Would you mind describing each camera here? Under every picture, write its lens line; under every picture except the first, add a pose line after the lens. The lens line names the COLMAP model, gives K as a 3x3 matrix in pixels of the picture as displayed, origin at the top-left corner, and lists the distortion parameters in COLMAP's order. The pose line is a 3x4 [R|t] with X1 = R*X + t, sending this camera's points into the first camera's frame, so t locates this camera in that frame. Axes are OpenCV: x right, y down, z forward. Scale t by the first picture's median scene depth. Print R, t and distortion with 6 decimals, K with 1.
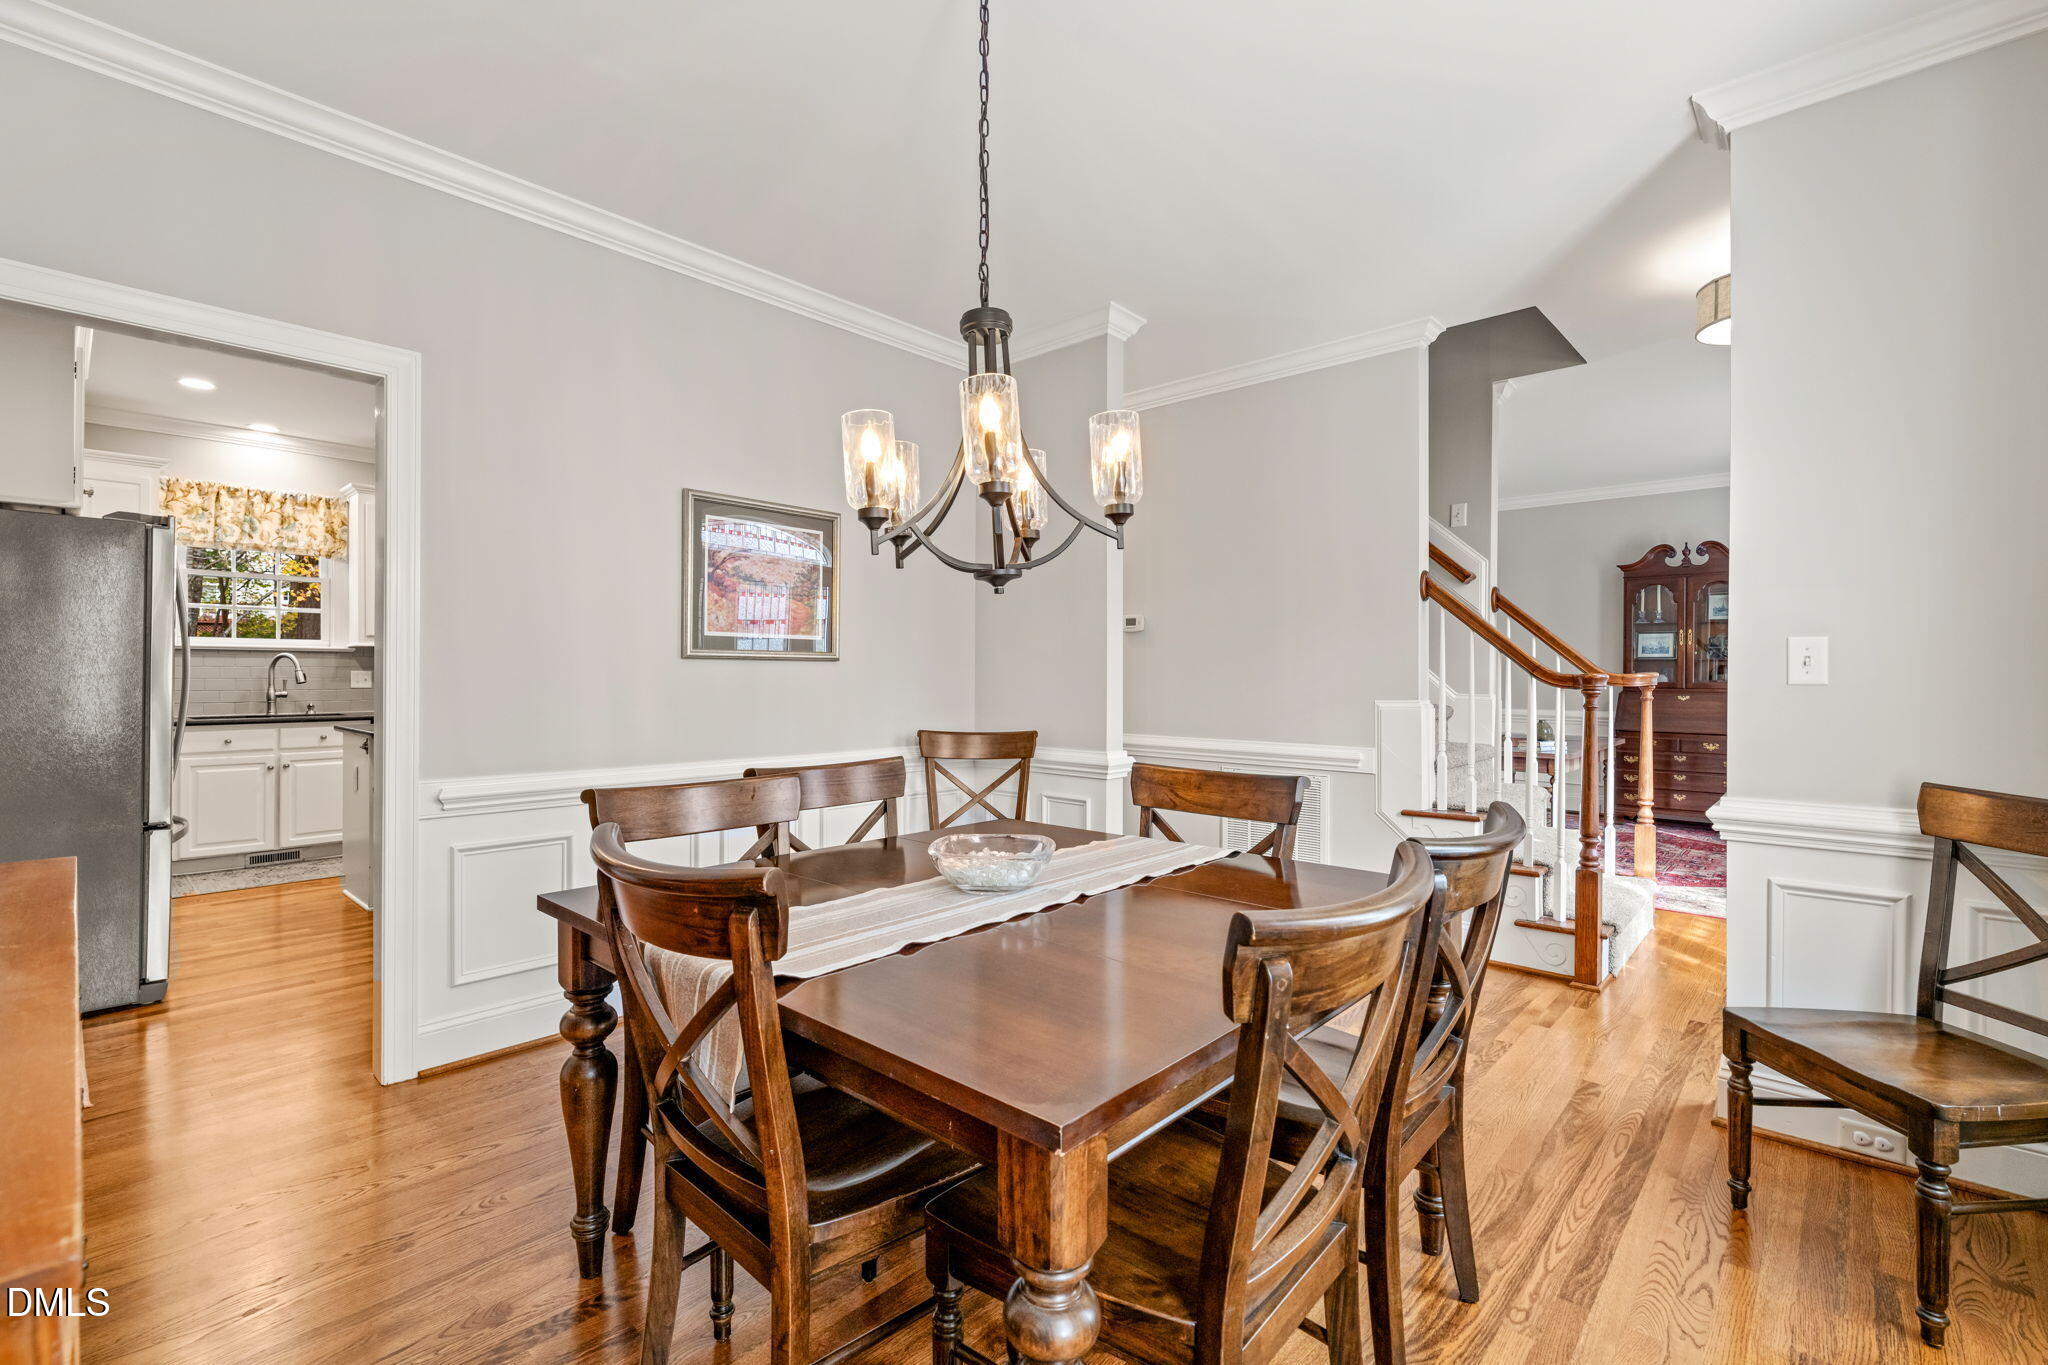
lens RADIAL K [[886.9, 0, 966.5], [0, 886.9, 680.6], [0, 0, 1]] dist [-0.004785, 0.000740]
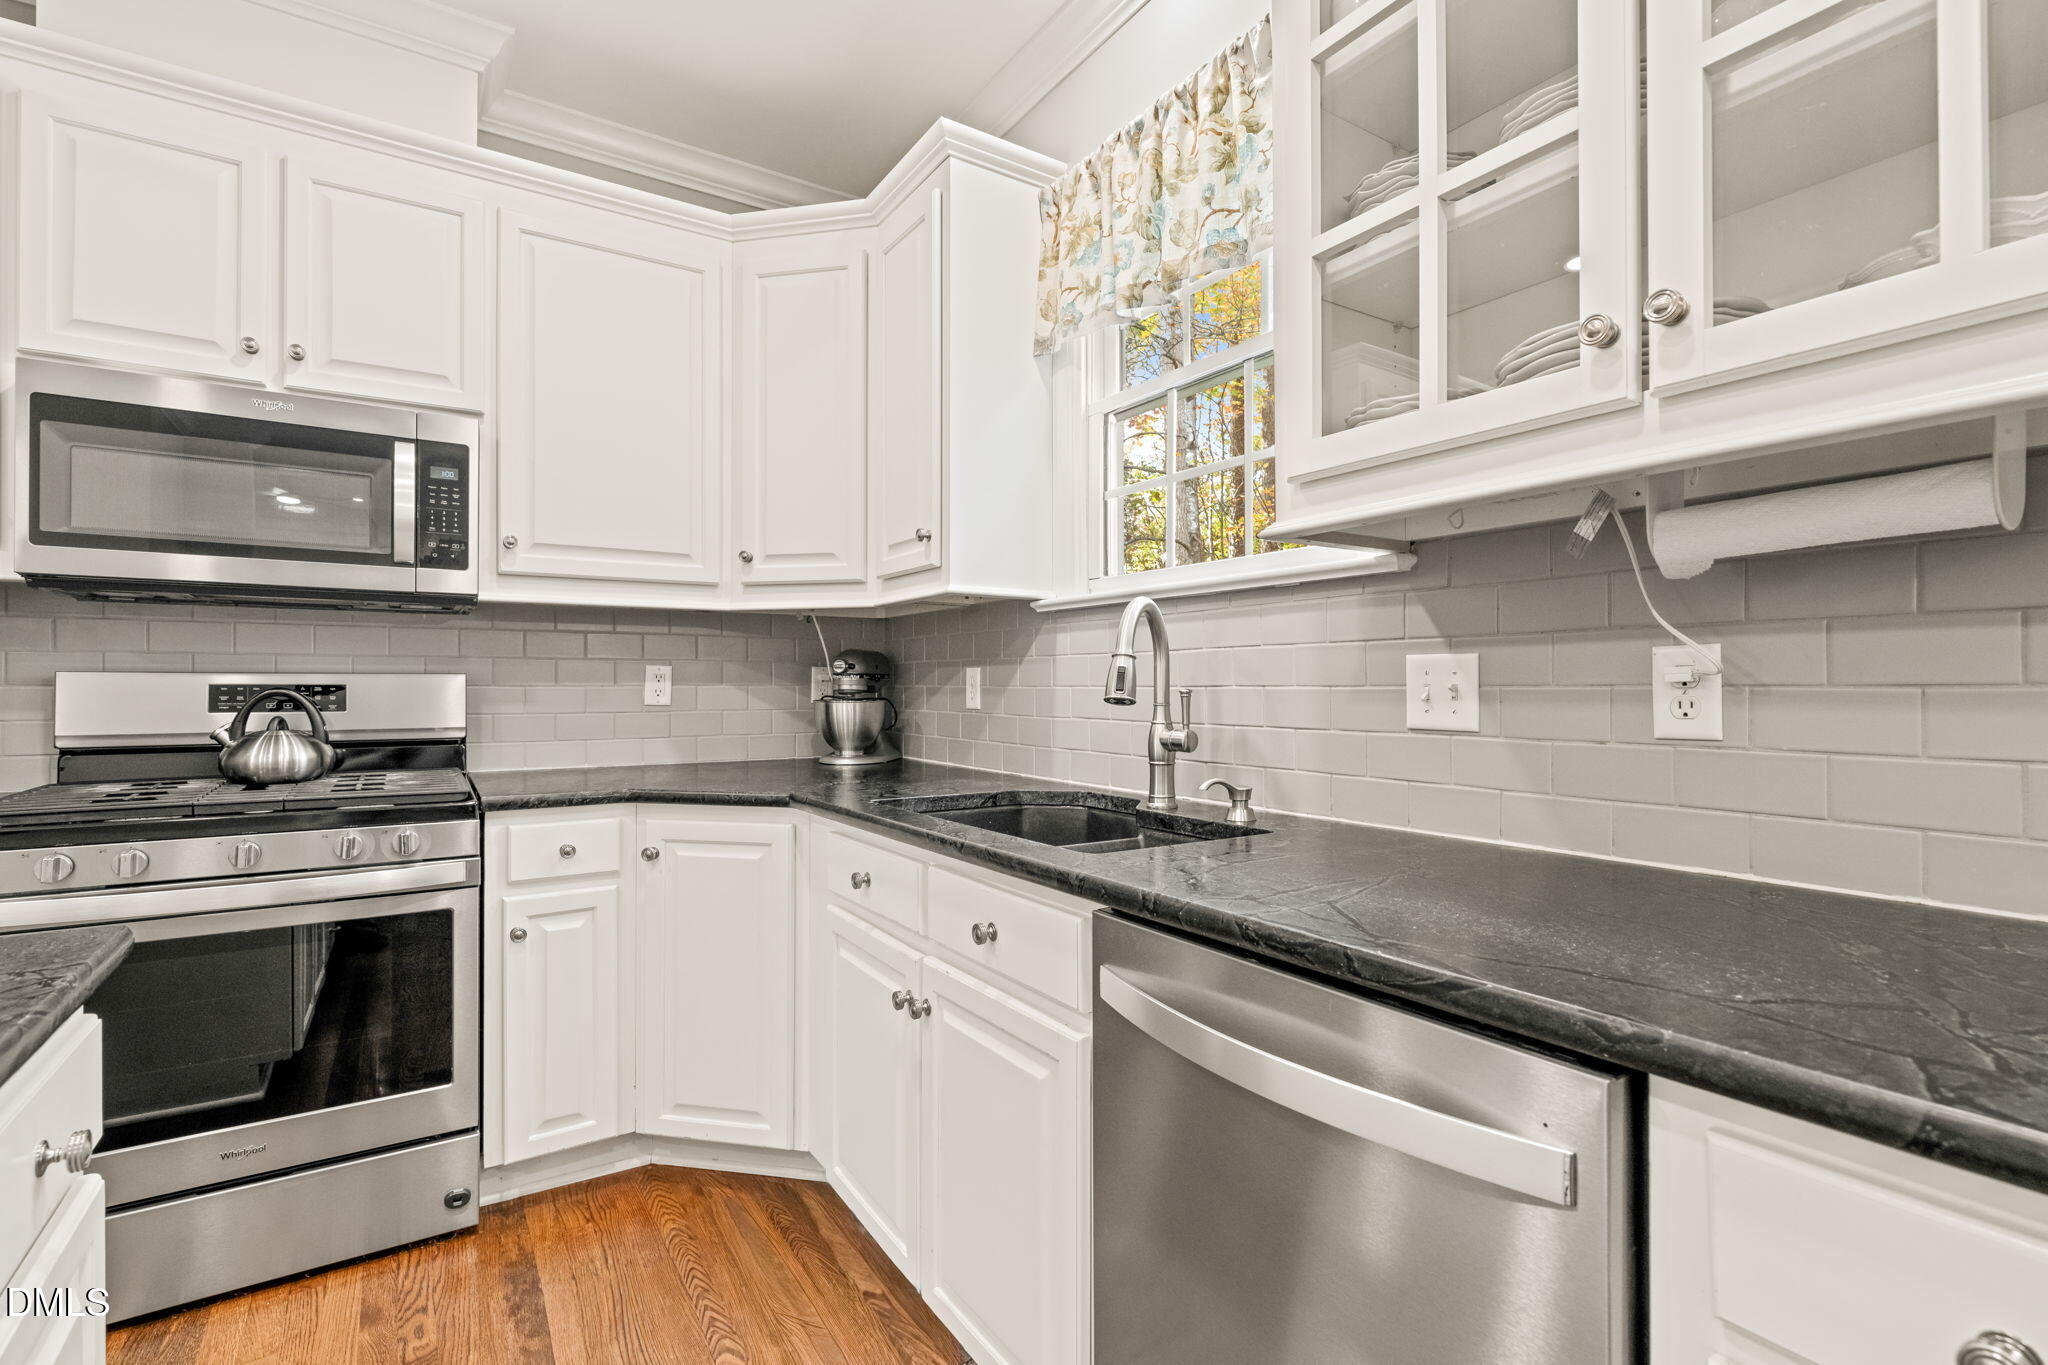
lens RADIAL K [[941.5, 0, 1021.2], [0, 941.5, 684.0], [0, 0, 1]] dist [0.006112, 0.000001]
pose [[-0.211192, -0.001952, -0.977443, -0.457616], [-0.002155, 0.999997, -0.001531, -0.002673], [0.977442, 0.001784, -0.211196, 1.012545]]
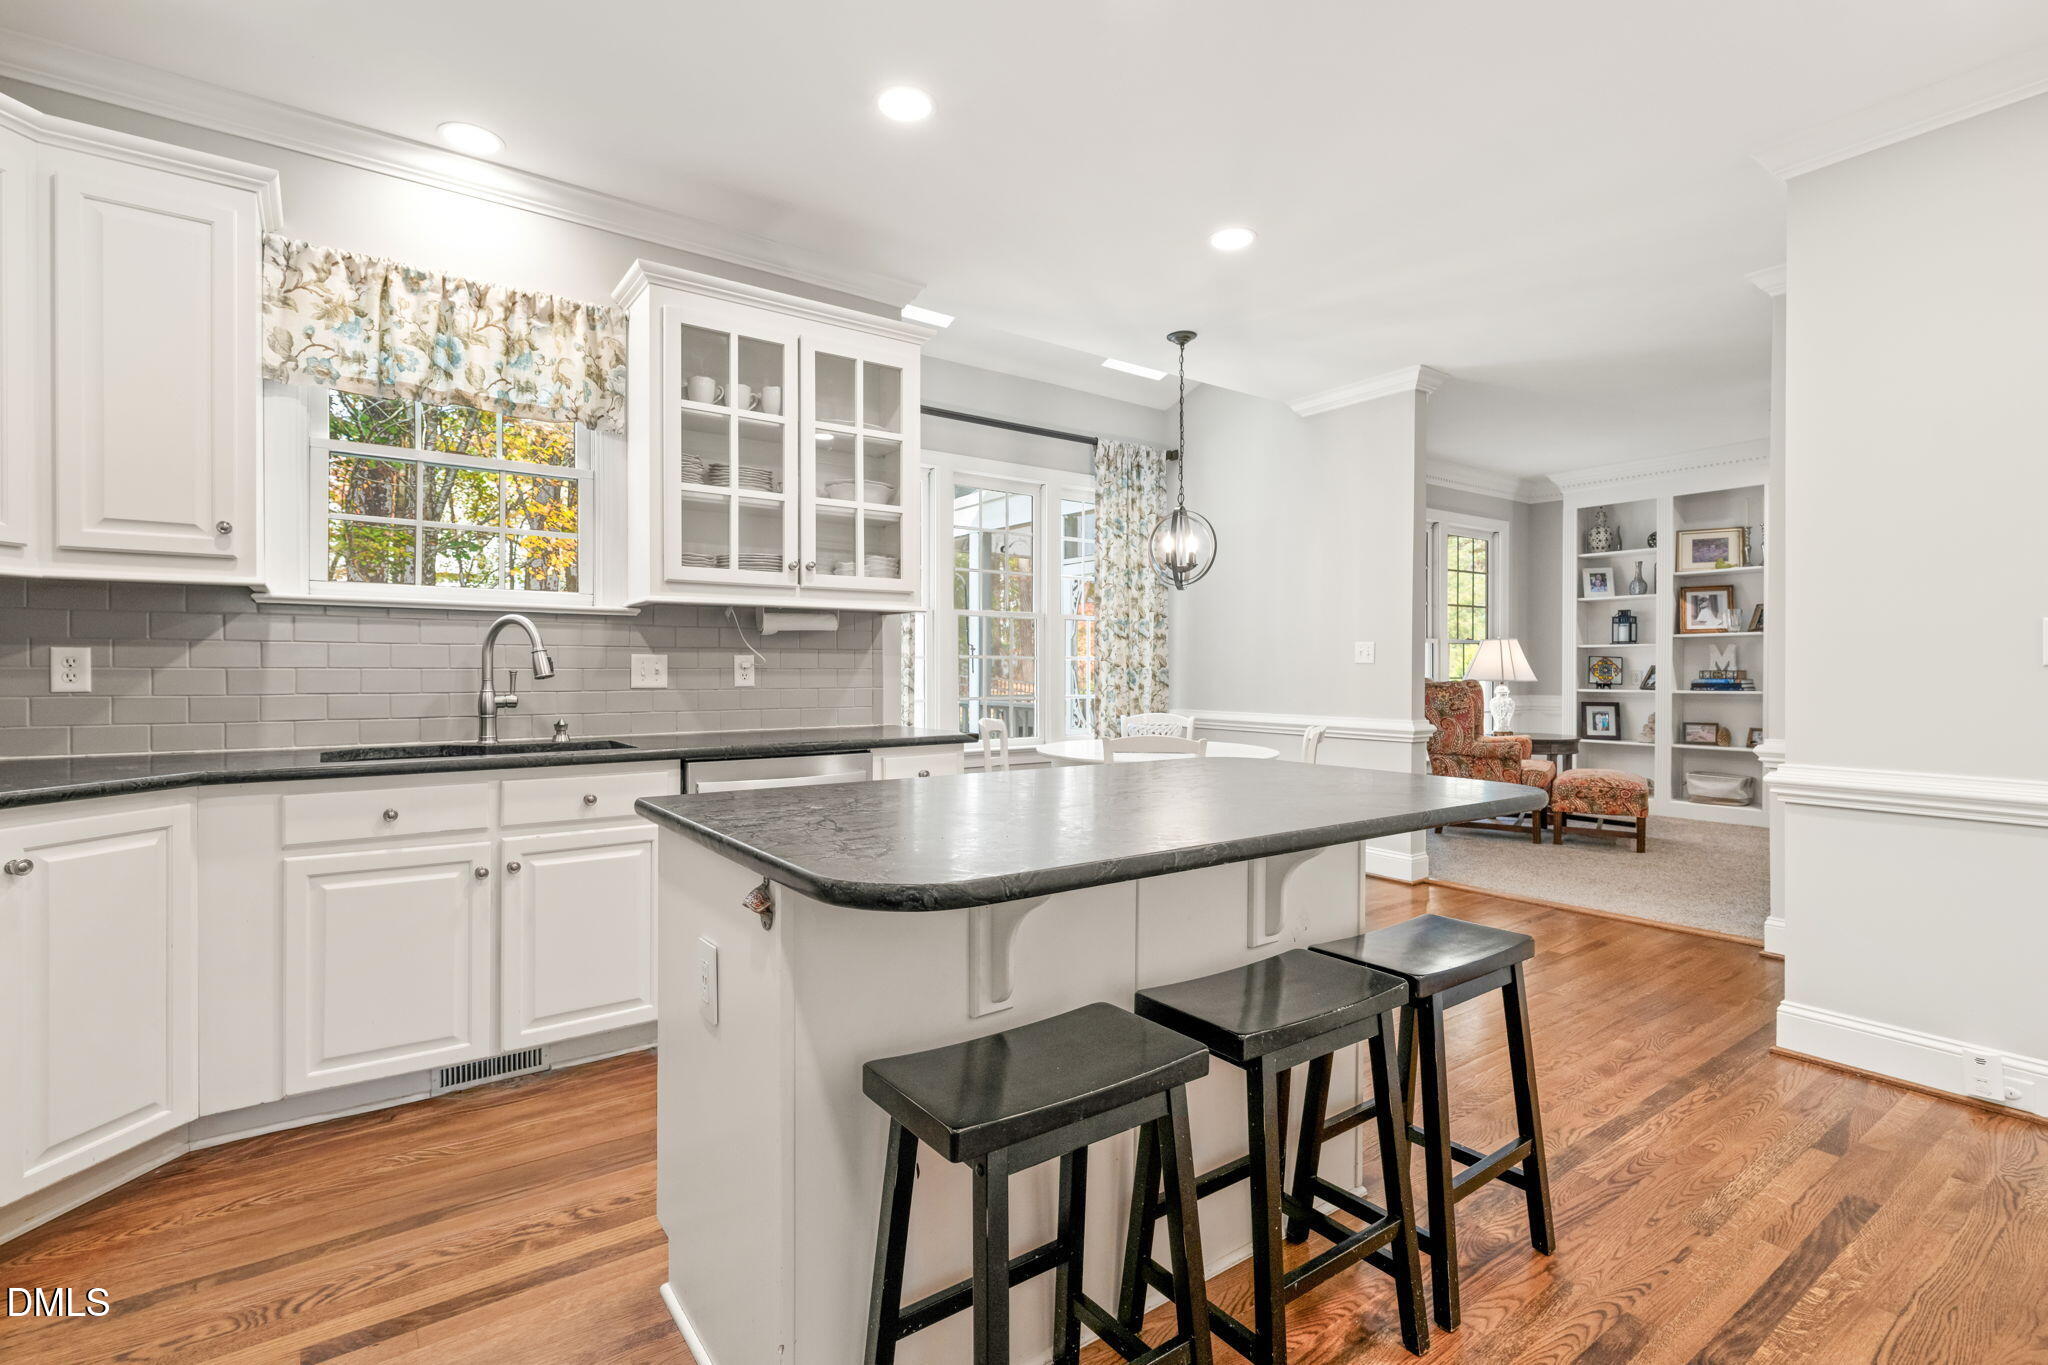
lens RADIAL K [[941.5, 0, 1017.1], [0, 941.5, 673.5], [0, 0, 1]] dist [0.006112, 0.000001]
pose [[0.986055, 0.001718, -0.166410, -0.412816], [-0.001769, 0.999998, -0.000156, -0.000129], [0.166410, 0.000448, 0.986057, 0.537490]]
